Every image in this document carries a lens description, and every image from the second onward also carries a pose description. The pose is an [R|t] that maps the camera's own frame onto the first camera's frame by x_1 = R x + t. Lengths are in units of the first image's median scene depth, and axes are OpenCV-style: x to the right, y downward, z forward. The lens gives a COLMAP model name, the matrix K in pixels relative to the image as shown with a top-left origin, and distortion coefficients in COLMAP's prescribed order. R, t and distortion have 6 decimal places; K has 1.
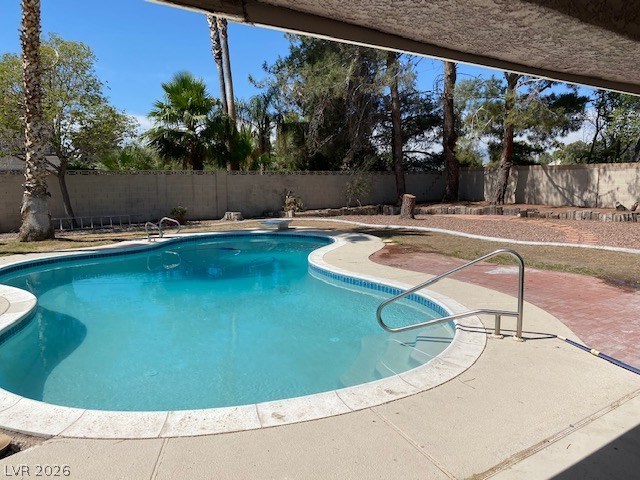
lens RADIAL K [[495.0, 0, 322.9], [0, 495.0, 237.5], [0, 0, 1]] dist [0.046139, -0.050628]
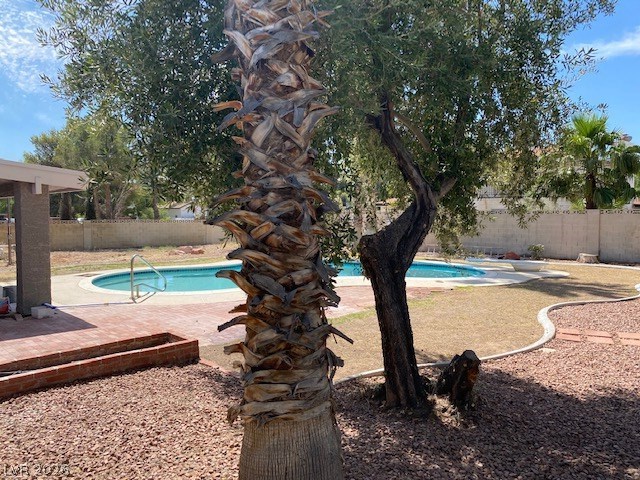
lens RADIAL K [[495.0, 0, 323.0], [0, 495.0, 238.8], [0, 0, 1]] dist [0.046139, -0.050628]
pose [[0.175315, 0.057418, -0.982837, 0.635219], [-0.118270, 0.992297, 0.036875, -0.054220], [0.977383, 0.109775, 0.180756, 0.338371]]
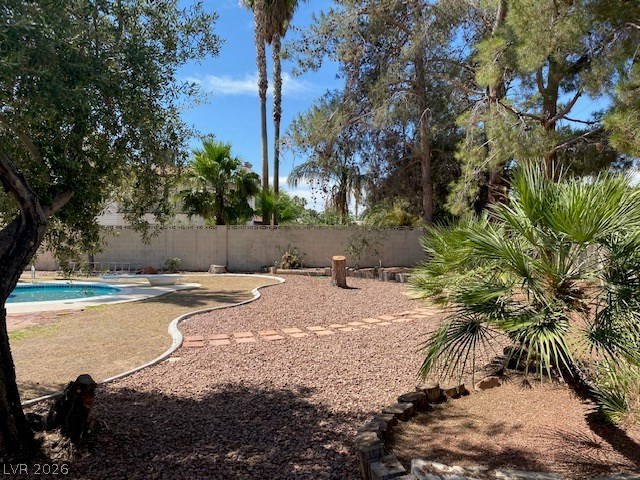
lens RADIAL K [[495.0, 0, 324.2], [0, 495.0, 237.3], [0, 0, 1]] dist [0.046139, -0.050628]
pose [[0.760689, 0.021674, -0.648755, 0.644297], [-0.087448, 0.993753, -0.069336, -0.056201], [0.643199, 0.109476, 0.757832, 0.347365]]
